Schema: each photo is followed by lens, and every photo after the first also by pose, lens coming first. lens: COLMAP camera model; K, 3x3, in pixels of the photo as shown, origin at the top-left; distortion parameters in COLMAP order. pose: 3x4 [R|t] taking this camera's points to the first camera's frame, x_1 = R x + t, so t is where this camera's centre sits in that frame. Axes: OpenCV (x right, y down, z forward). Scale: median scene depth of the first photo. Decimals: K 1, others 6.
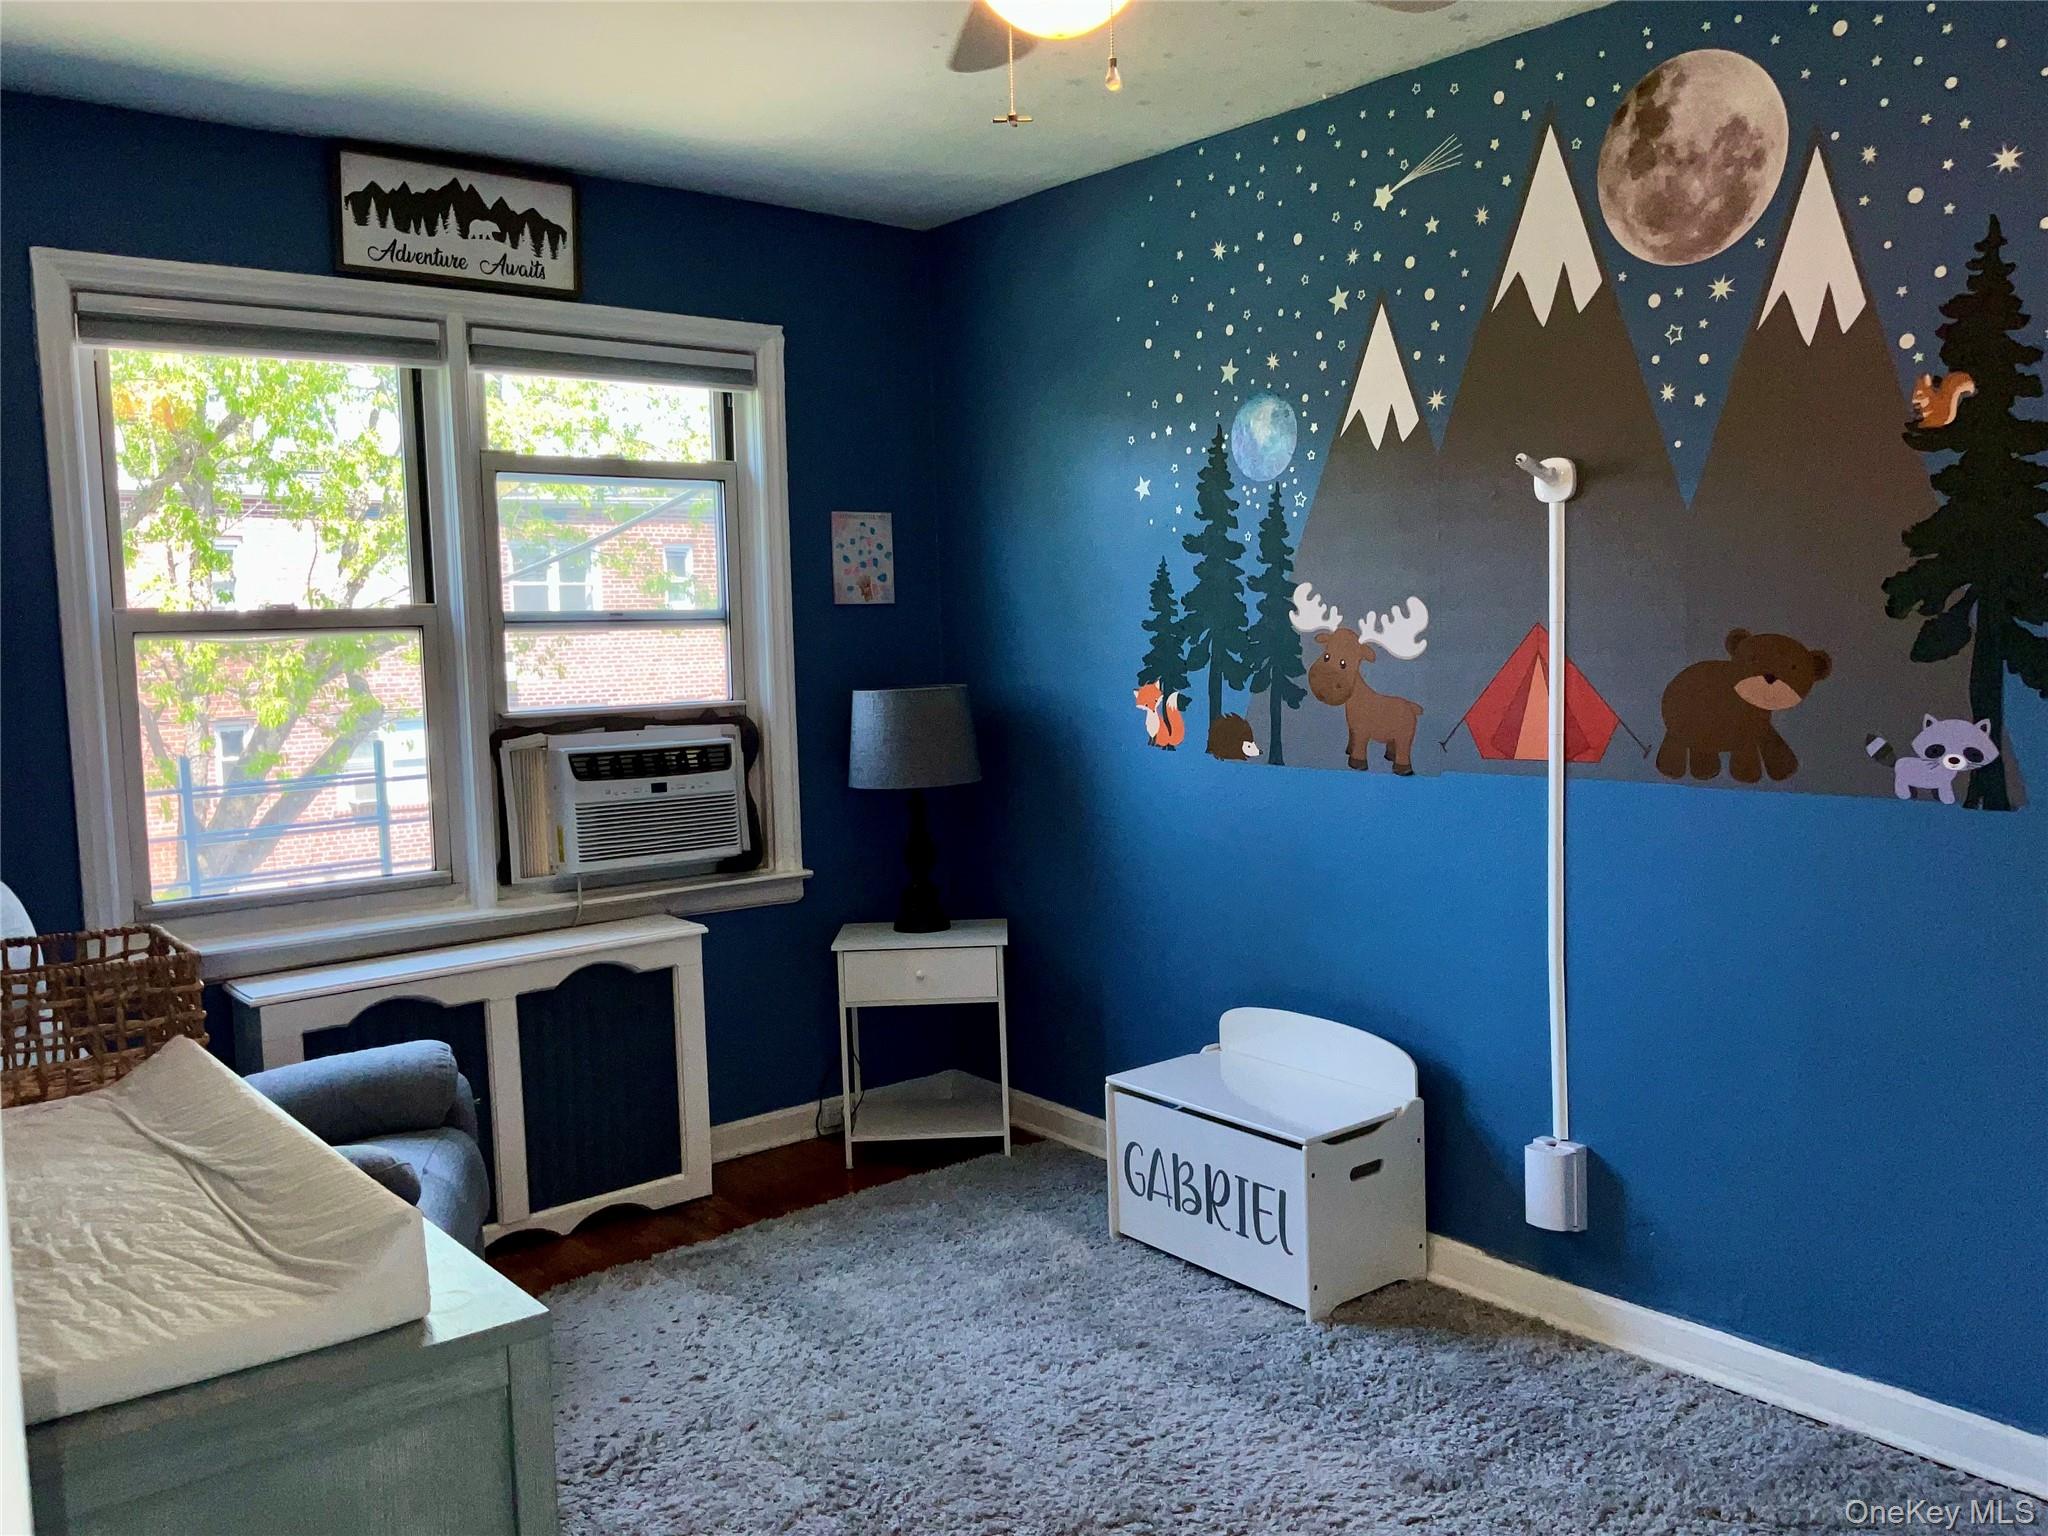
lens RADIAL K [[1682.1, 0, 1020.1], [0, 1682.1, 780.8], [0, 0, 1]] dist [0.031066, -0.097720]
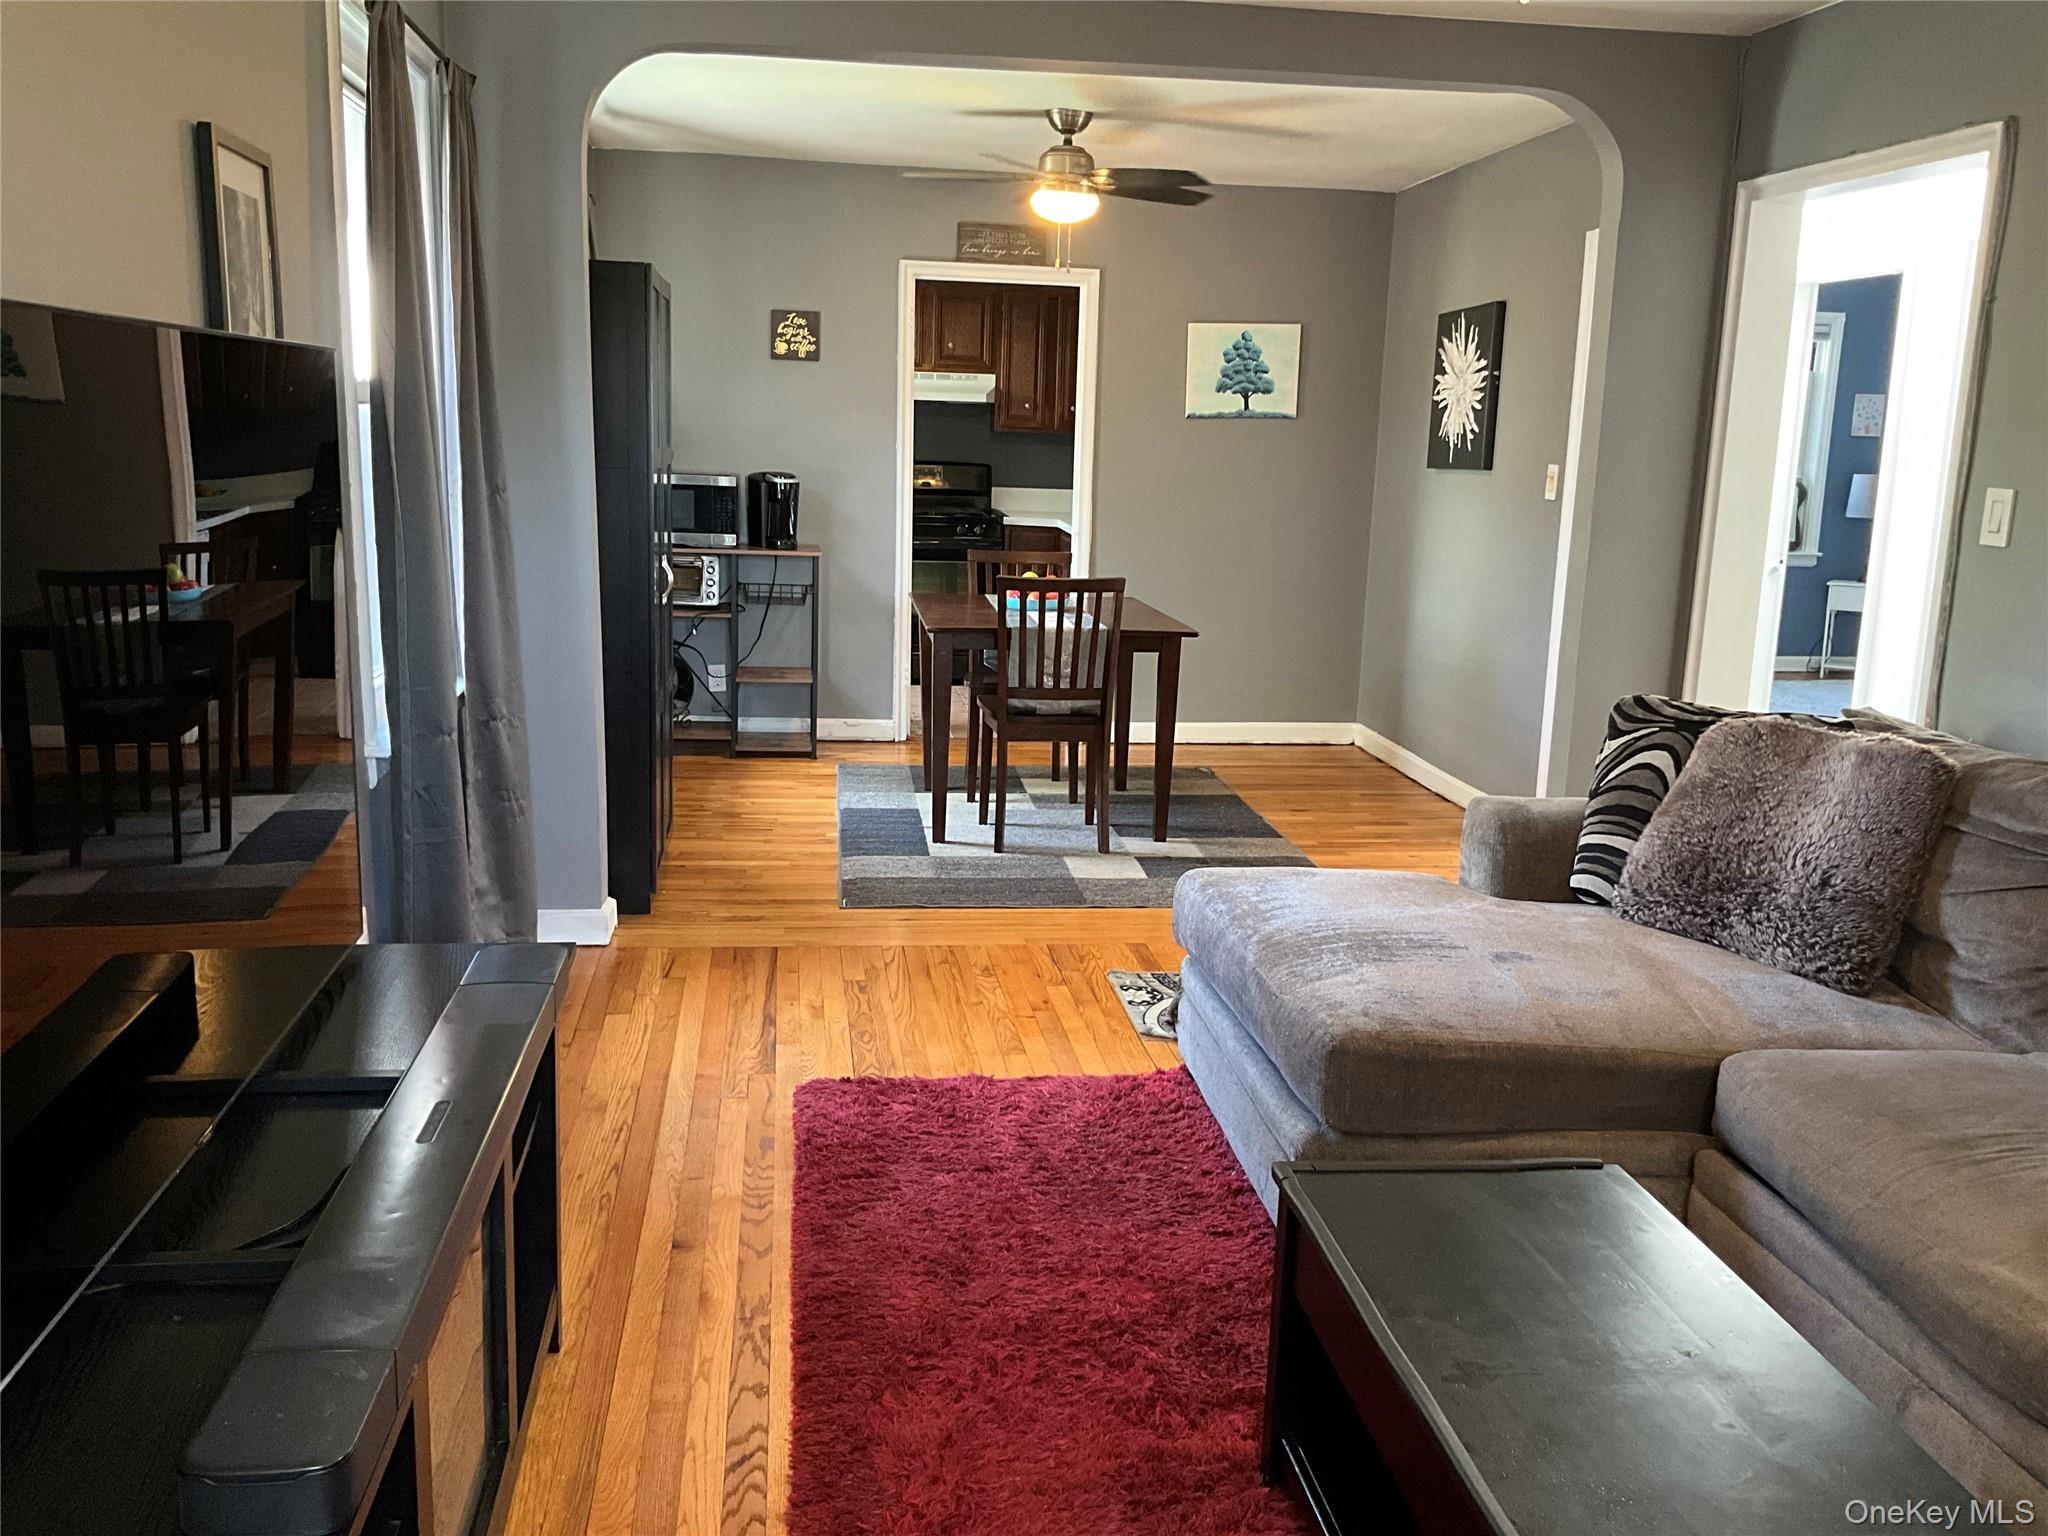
lens RADIAL K [[1682.1, 0, 1025.1], [0, 1682.1, 771.5], [0, 0, 1]] dist [0.031066, -0.097720]
pose [[0.848795, 0.148719, -0.507375, 0.302947], [-0.098297, 0.987282, 0.124945, 0.311668], [0.519504, -0.056179, 0.852619, -2.854657]]
